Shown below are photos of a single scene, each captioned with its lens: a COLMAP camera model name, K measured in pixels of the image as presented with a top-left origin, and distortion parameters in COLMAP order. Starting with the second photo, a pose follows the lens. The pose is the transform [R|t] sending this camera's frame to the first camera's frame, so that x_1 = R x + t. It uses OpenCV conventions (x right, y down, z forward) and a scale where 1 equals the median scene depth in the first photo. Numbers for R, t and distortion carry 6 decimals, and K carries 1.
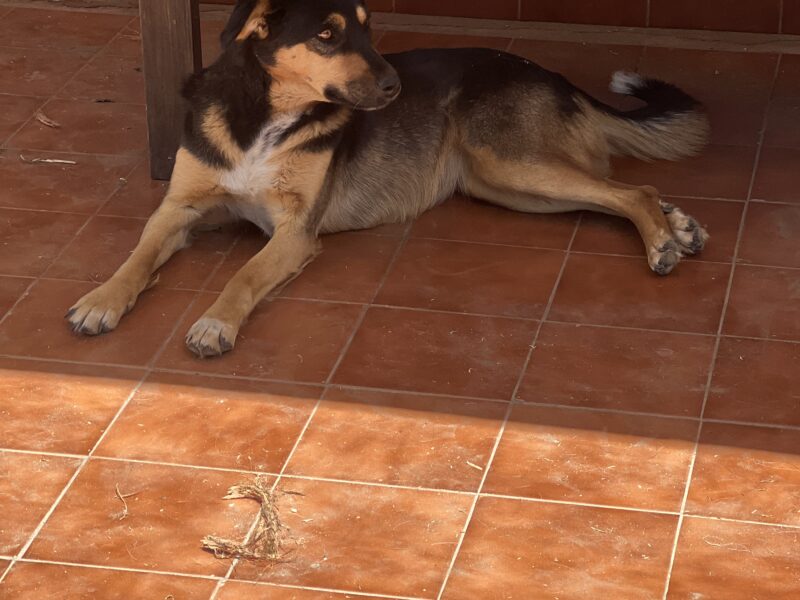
lens RADIAL K [[2308.6, 0, 338.7], [0, 2308.6, 299.4], [0, 0, 1]] dist [0.015274, 3.673831]
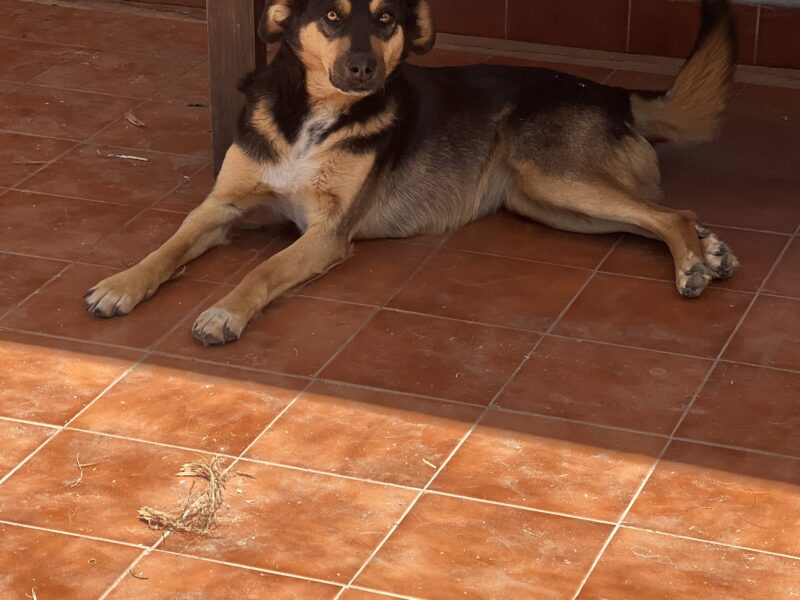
lens RADIAL K [[2308.6, 0, 338.7], [0, 2308.6, 299.4], [0, 0, 1]] dist [0.015274, 3.673831]
pose [[0.988157, 0.068088, -0.137515, 0.145236], [-0.071937, 0.997139, -0.023213, 0.025609], [0.135541, 0.032831, 0.990228, -0.001355]]
